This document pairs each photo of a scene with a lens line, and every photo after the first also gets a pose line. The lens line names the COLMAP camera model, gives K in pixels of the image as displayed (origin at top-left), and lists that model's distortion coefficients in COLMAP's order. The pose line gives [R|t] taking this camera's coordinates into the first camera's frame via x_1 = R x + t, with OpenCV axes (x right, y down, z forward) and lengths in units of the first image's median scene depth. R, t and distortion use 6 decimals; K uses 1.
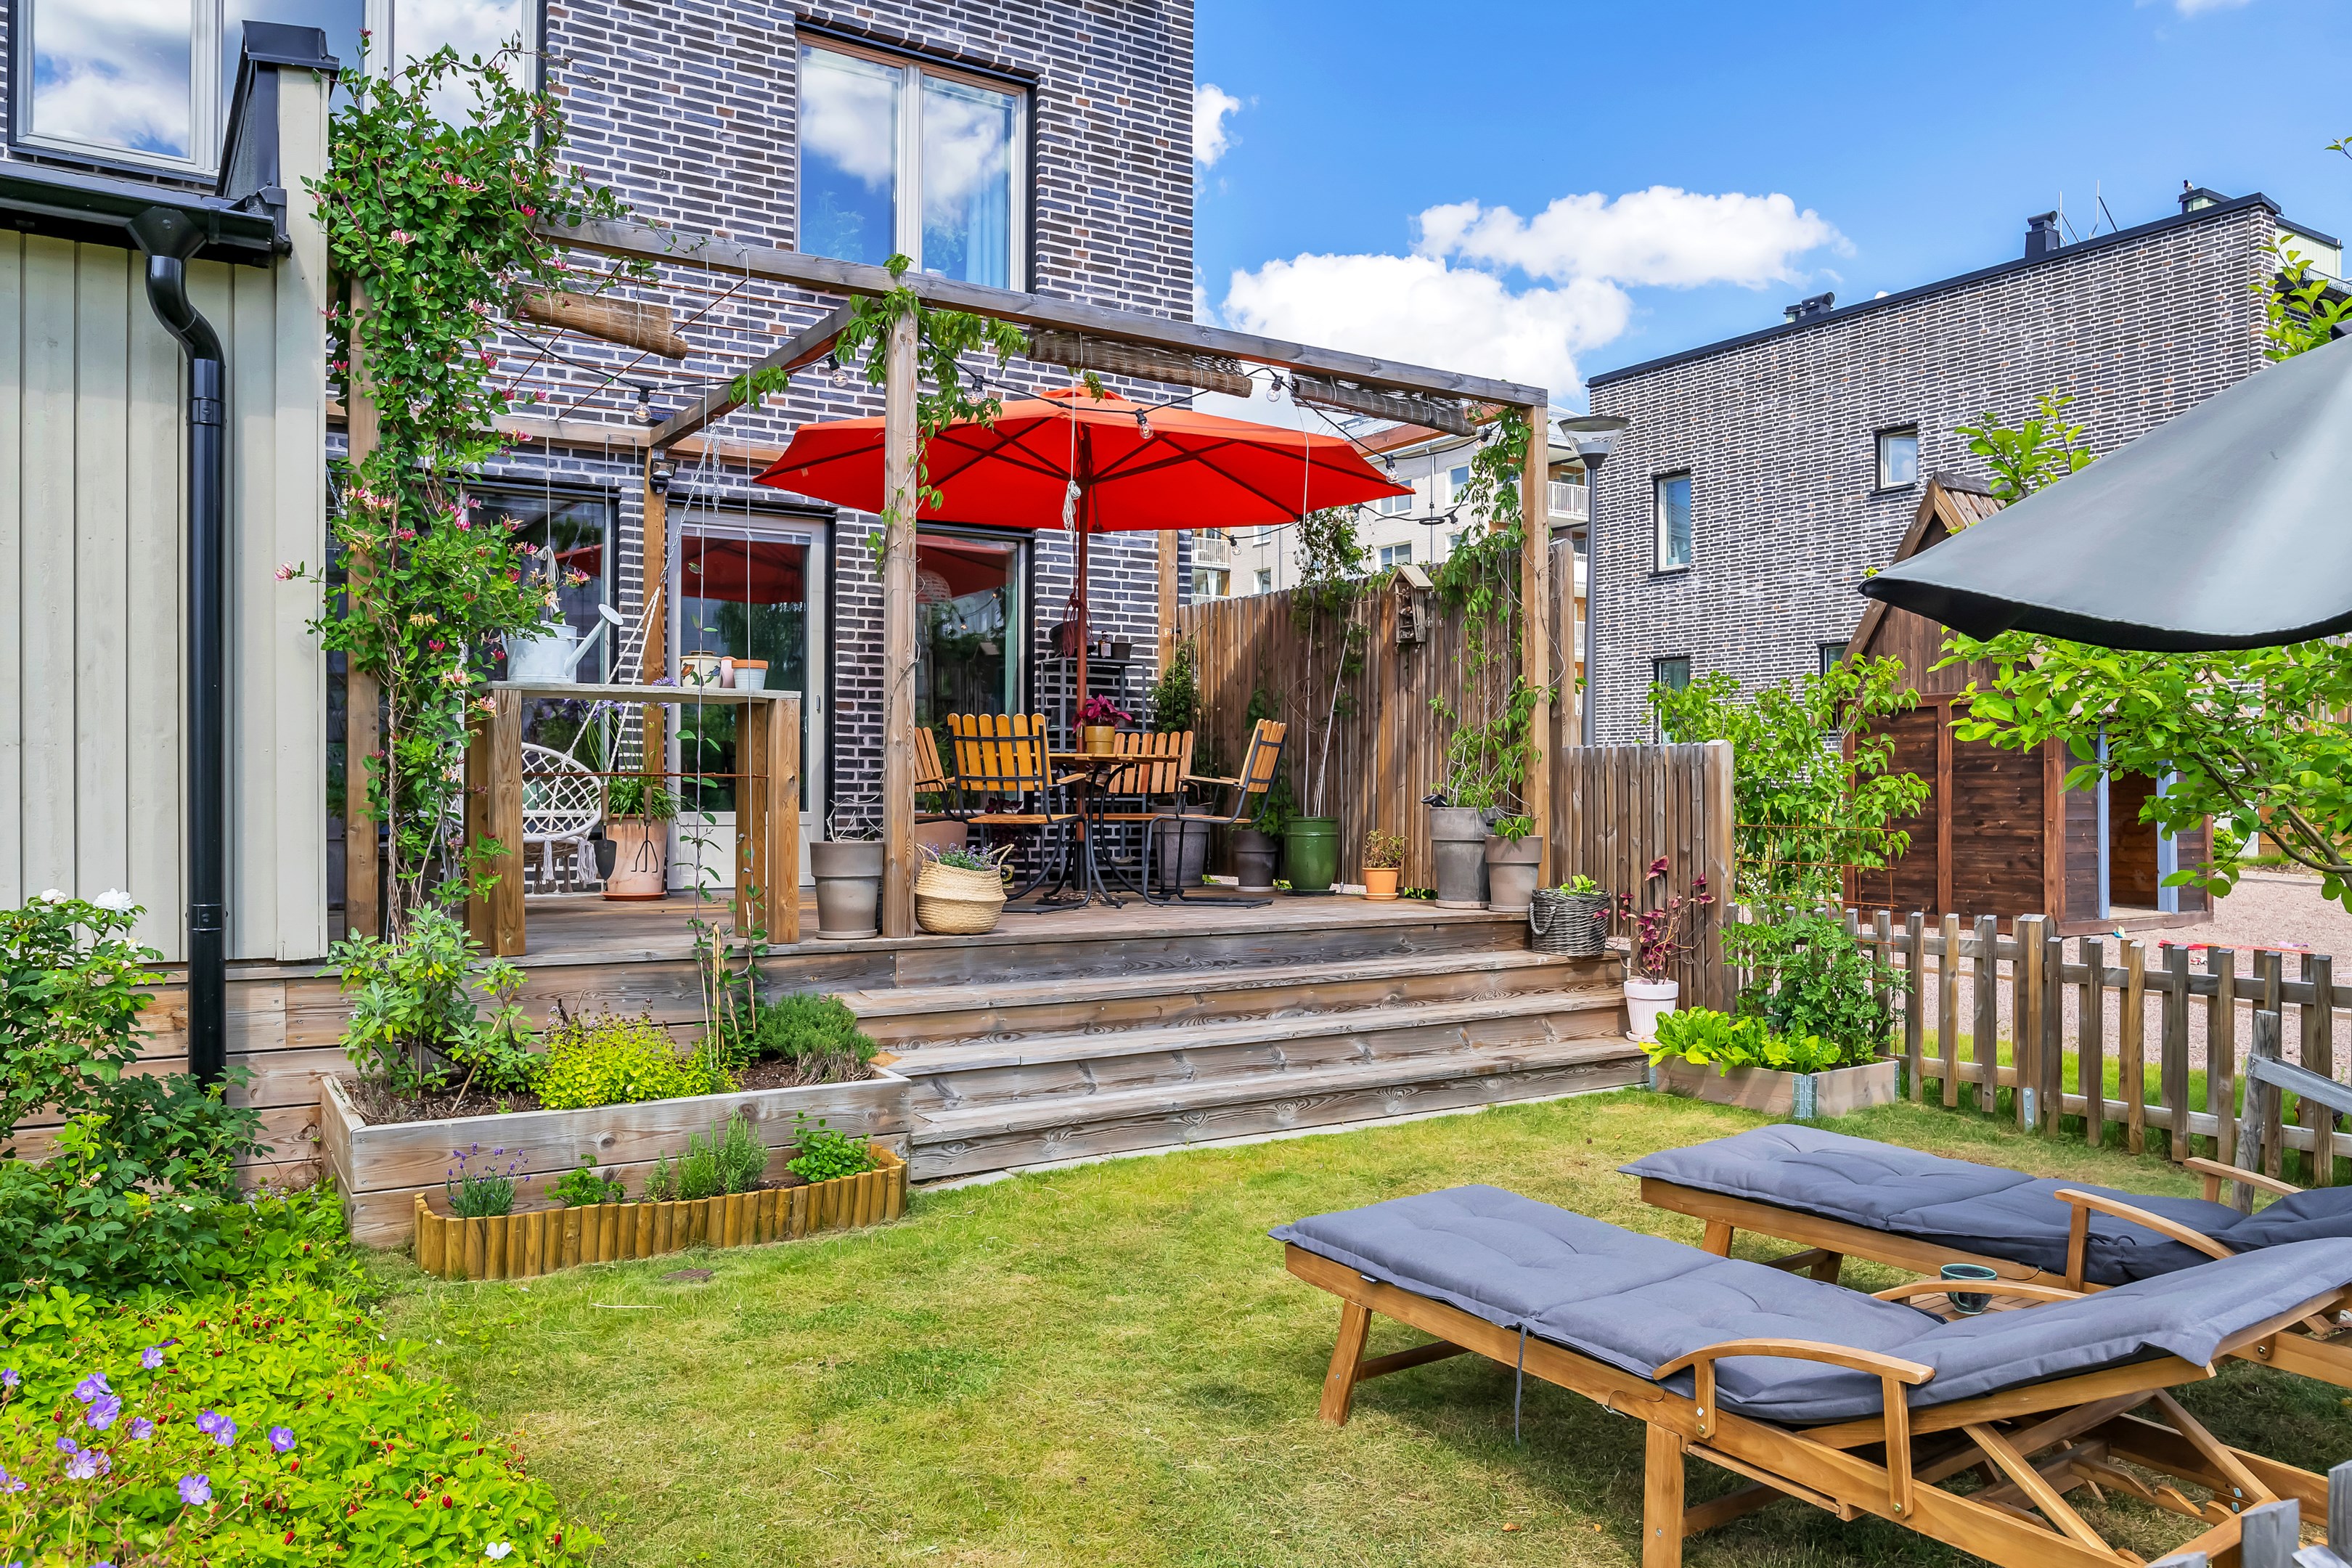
lens RADIAL K [[1724.6, 0, 1176.0], [0, 1724.6, 784.0], [0, 0, 1]] dist [-0.025286, -0.002390]
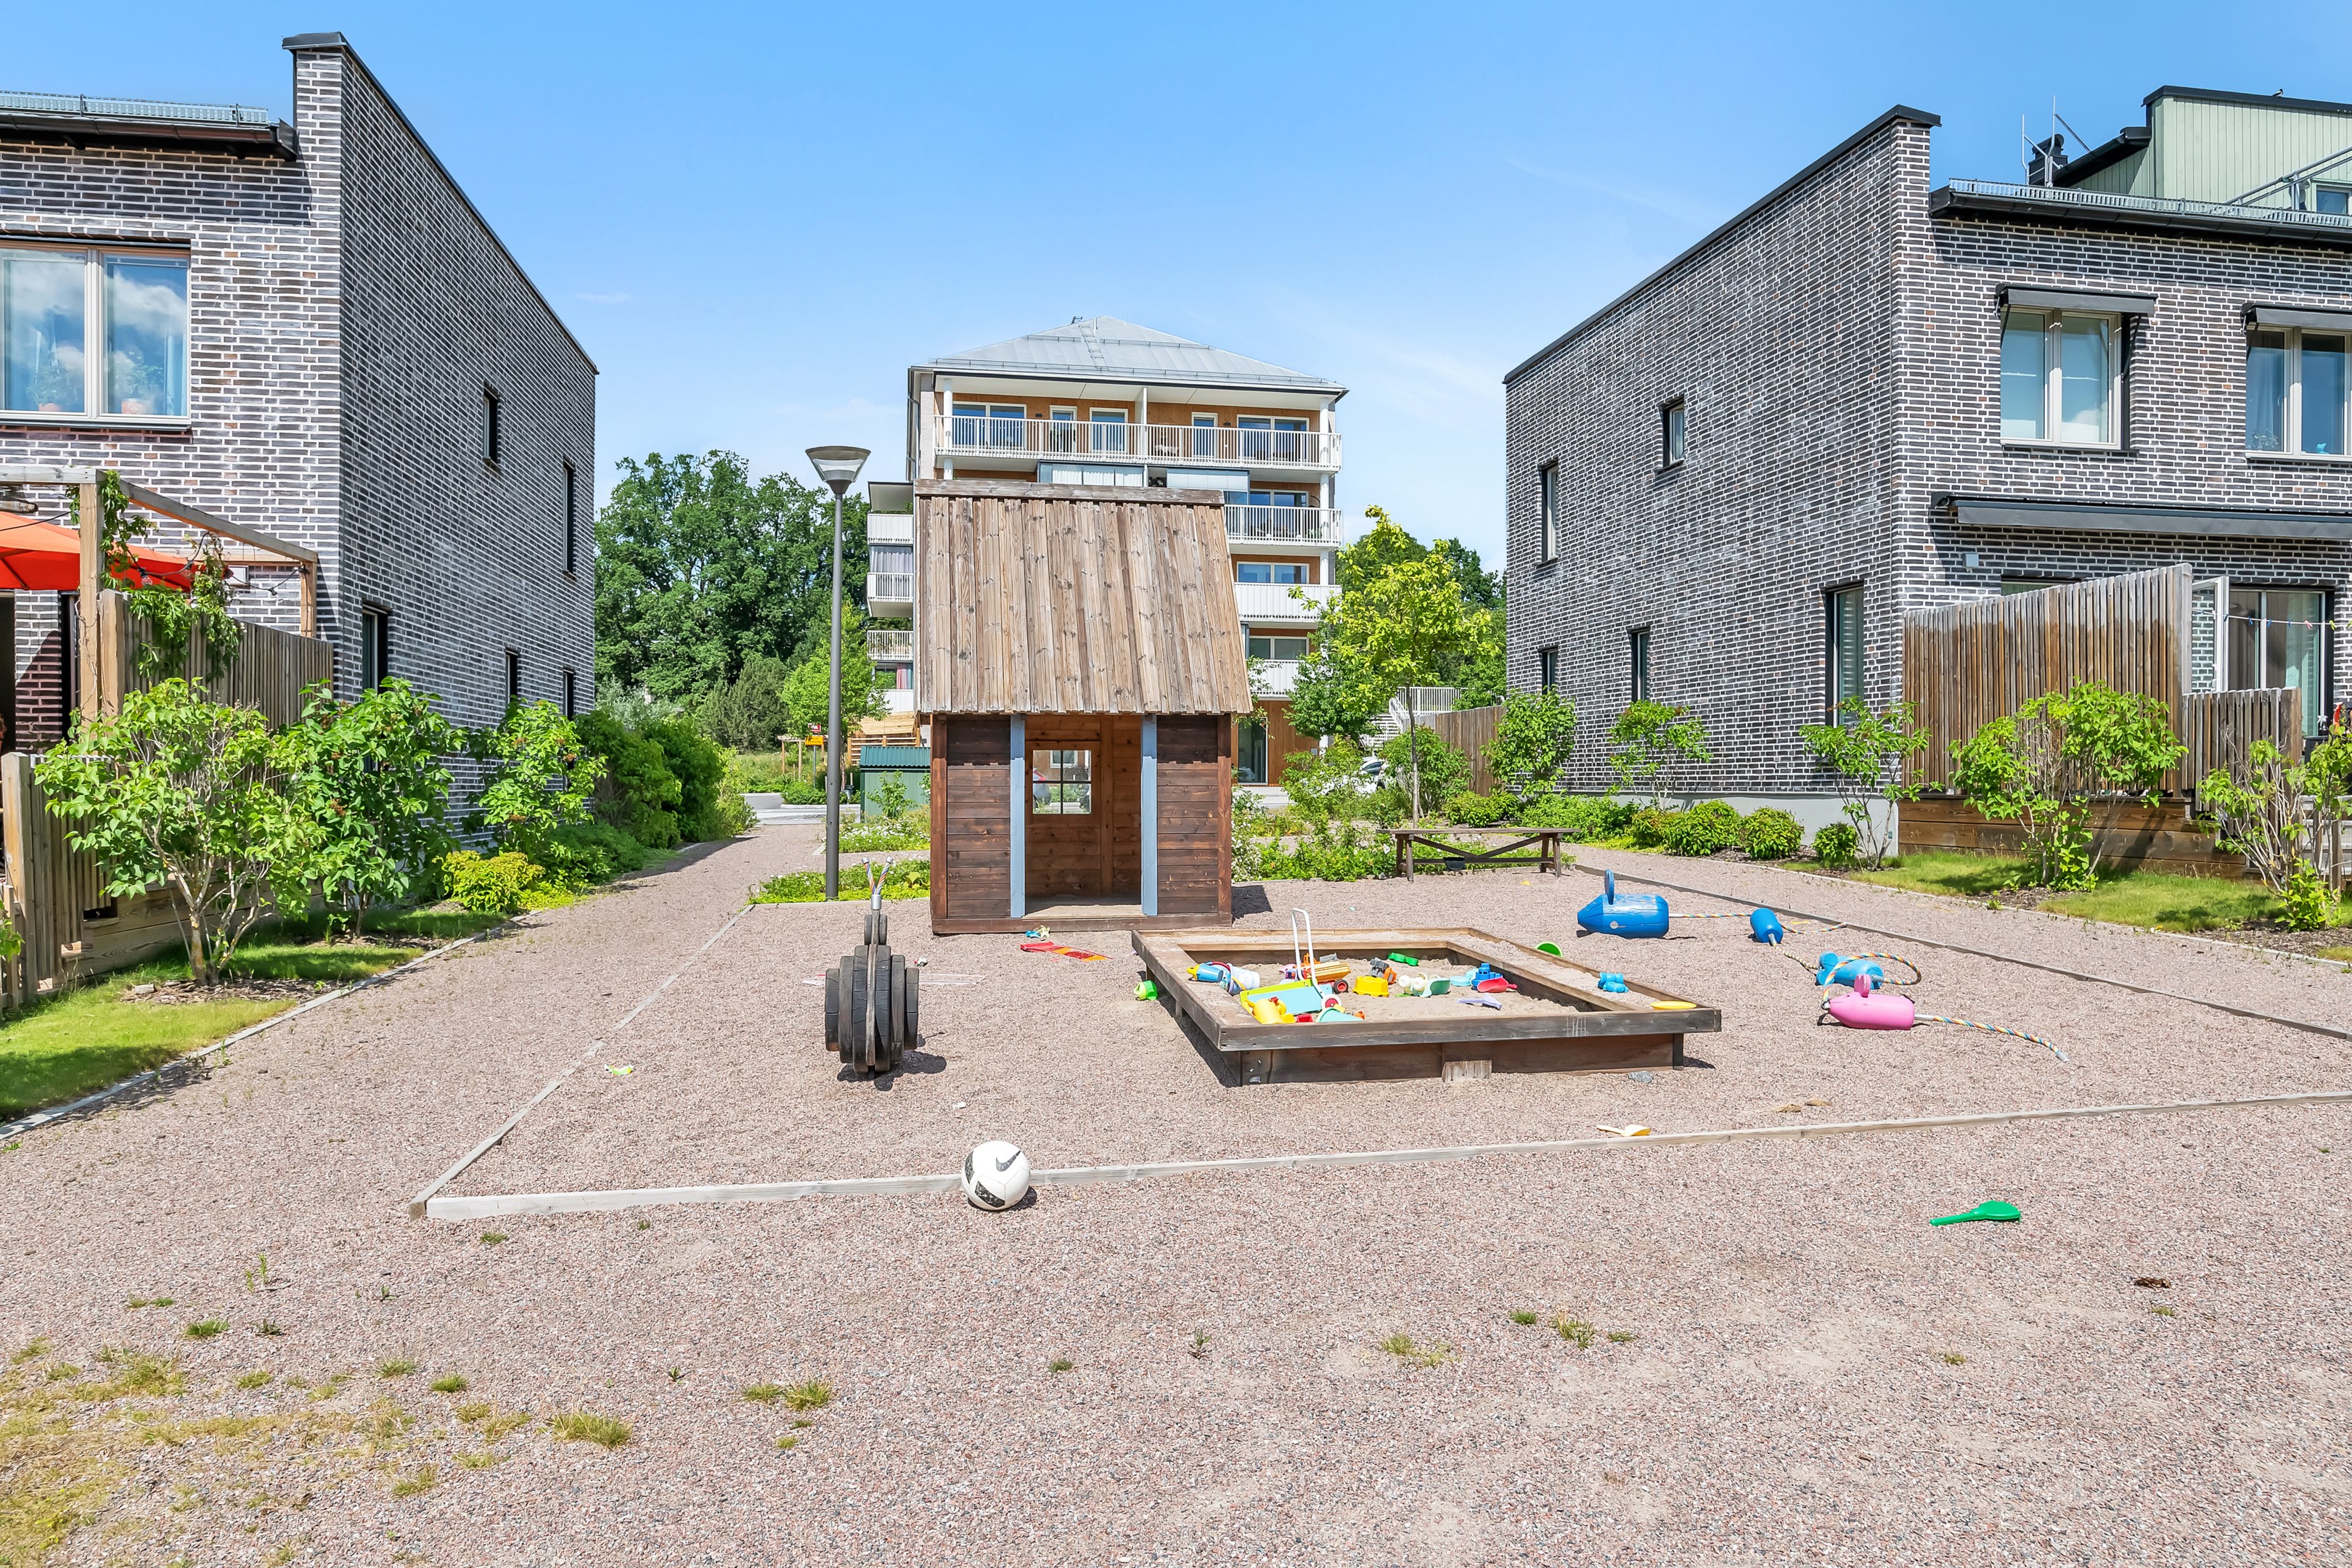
lens RADIAL K [[1512.2, 0, 1185.3], [0, 1512.2, 805.1], [0, 0, 1]] dist [-0.018328, 0.000557]
pose [[0.922625, 0.003329, -0.385684, 1.135035], [0.005894, 0.999724, 0.022727, -0.004769], [0.385653, -0.023242, 0.922351, 0.248447]]
